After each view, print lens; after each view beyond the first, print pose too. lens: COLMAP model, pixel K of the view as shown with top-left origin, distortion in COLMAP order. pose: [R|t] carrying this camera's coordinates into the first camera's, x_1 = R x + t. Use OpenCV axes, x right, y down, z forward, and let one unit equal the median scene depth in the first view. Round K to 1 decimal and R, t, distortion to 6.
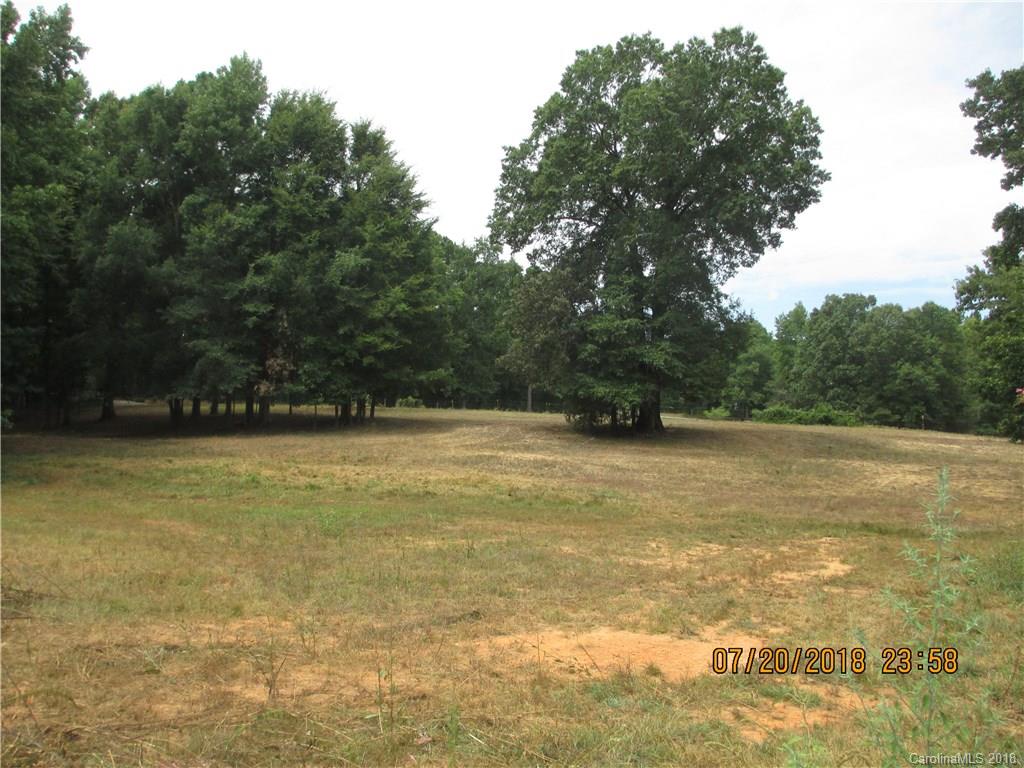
lens RADIAL K [[830.0, 0, 508.1], [0, 830.0, 384.5], [0, 0, 1]] dist [-0.091376, 0.043345]
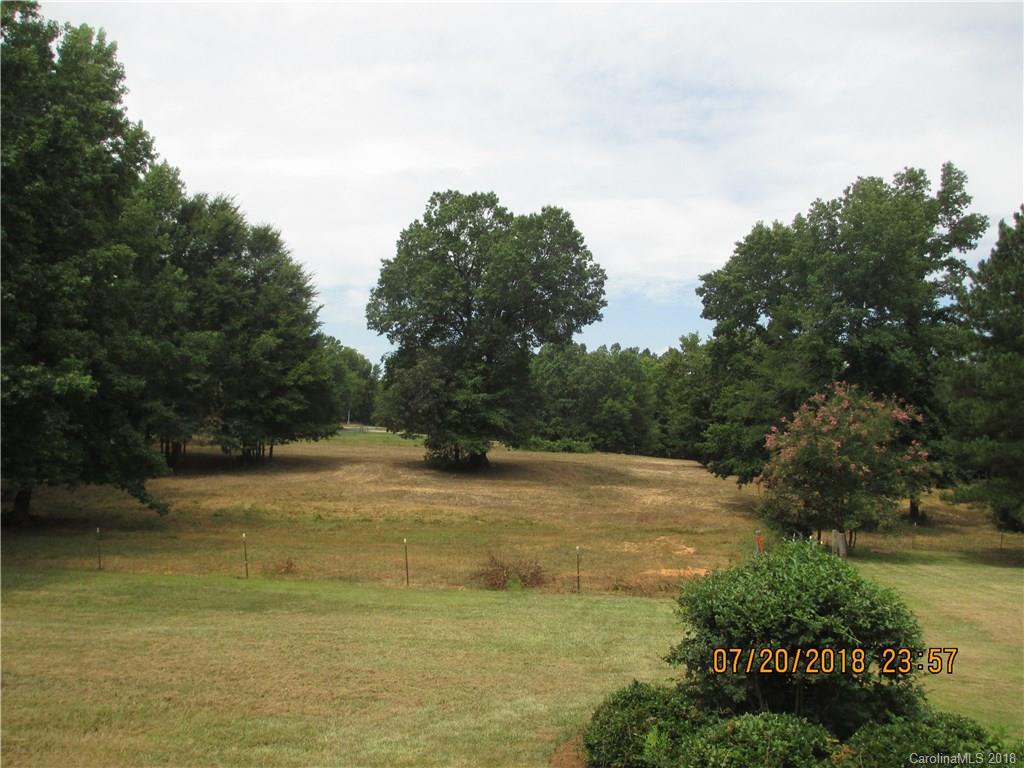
lens RADIAL K [[830.0, 0, 514.0], [0, 830.0, 385.1], [0, 0, 1]] dist [-0.091376, 0.043345]
pose [[0.924450, 0.014899, 0.381012, -0.323170], [-0.013486, 0.999889, -0.006377, -0.076214], [-0.381065, 0.000757, 0.924548, -0.345598]]
